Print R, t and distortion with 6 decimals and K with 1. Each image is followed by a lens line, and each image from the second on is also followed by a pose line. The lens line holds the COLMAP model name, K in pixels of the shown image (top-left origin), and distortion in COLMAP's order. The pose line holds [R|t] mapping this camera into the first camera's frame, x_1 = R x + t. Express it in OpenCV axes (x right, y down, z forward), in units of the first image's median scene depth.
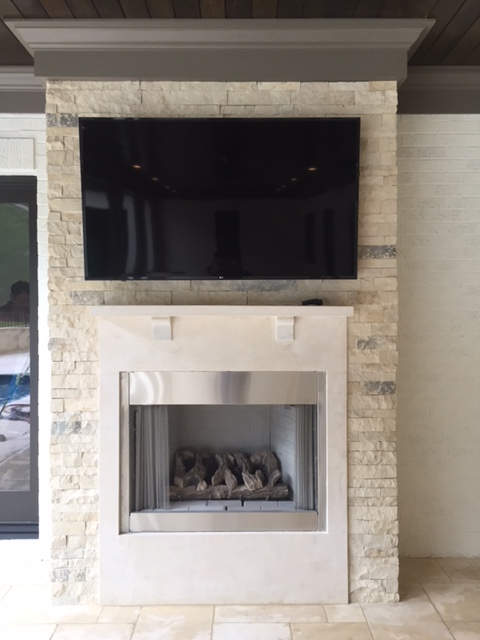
lens RADIAL K [[546.7, 0, 239.5], [0, 546.7, 313.8], [0, 0, 1]] dist [0.067121, -0.076205]
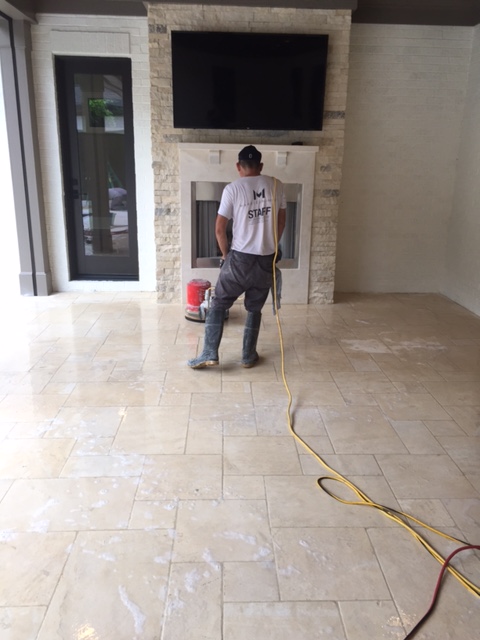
lens RADIAL K [[546.7, 0, 242.0], [0, 546.7, 316.2], [0, 0, 1]] dist [0.067121, -0.076205]
pose [[0.999320, 0.011179, 0.035146, -0.107145], [-0.019915, 0.965644, 0.259106, 0.061754], [-0.031042, -0.259630, 0.965209, -0.899997]]
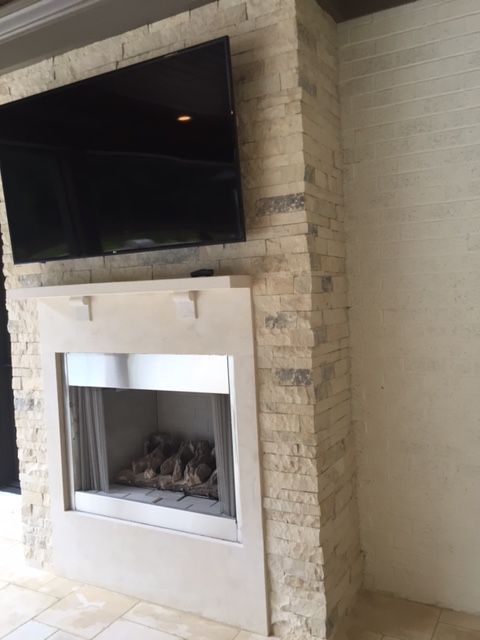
lens RADIAL K [[546.7, 0, 239.5], [0, 546.7, 316.2], [0, 0, 1]] dist [0.067121, -0.076205]
pose [[0.871719, -0.019249, -0.489627, 0.574634], [0.038649, 0.998816, 0.029543, 0.021372], [0.488479, -0.044676, 0.871431, 0.281523]]
